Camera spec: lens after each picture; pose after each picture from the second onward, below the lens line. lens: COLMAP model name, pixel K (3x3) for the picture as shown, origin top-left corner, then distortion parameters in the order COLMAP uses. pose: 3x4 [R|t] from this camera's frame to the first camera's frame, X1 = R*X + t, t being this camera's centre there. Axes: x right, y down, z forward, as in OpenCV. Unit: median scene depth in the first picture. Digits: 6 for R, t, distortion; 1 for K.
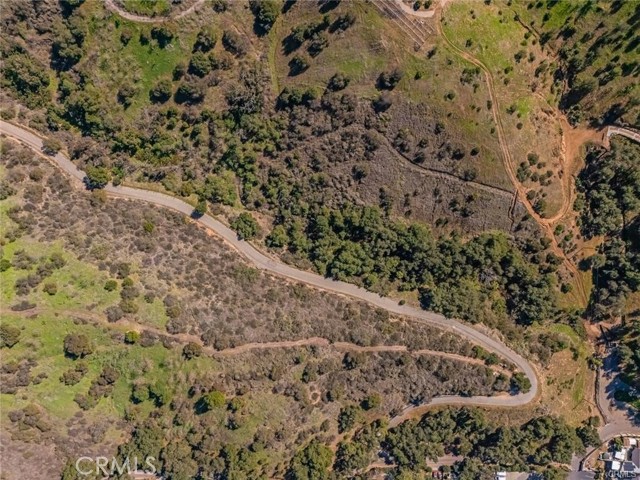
lens RADIAL K [[476.1, 0, 320.0], [0, 476.1, 240.0], [0, 0, 1]] dist [0.066431, -0.085330]
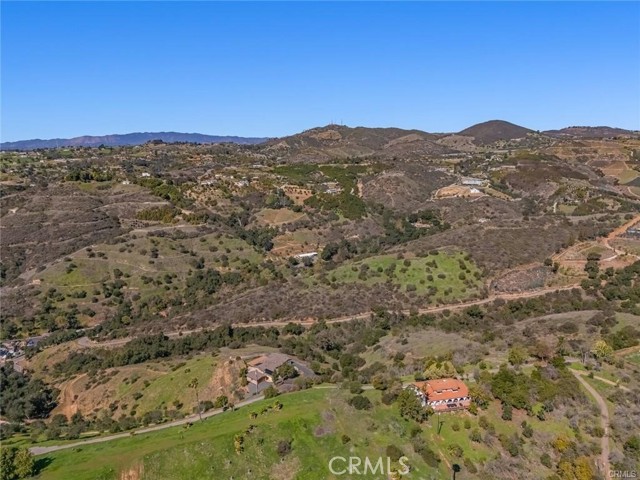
lens RADIAL K [[476.1, 0, 320.0], [0, 476.1, 240.0], [0, 0, 1]] dist [0.066431, -0.085330]
pose [[-0.861554, 0.112894, -0.494954, 0.528510], [-0.507230, -0.151034, 0.848473, -1.400260], [0.021033, 0.982061, 0.187387, 0.422713]]
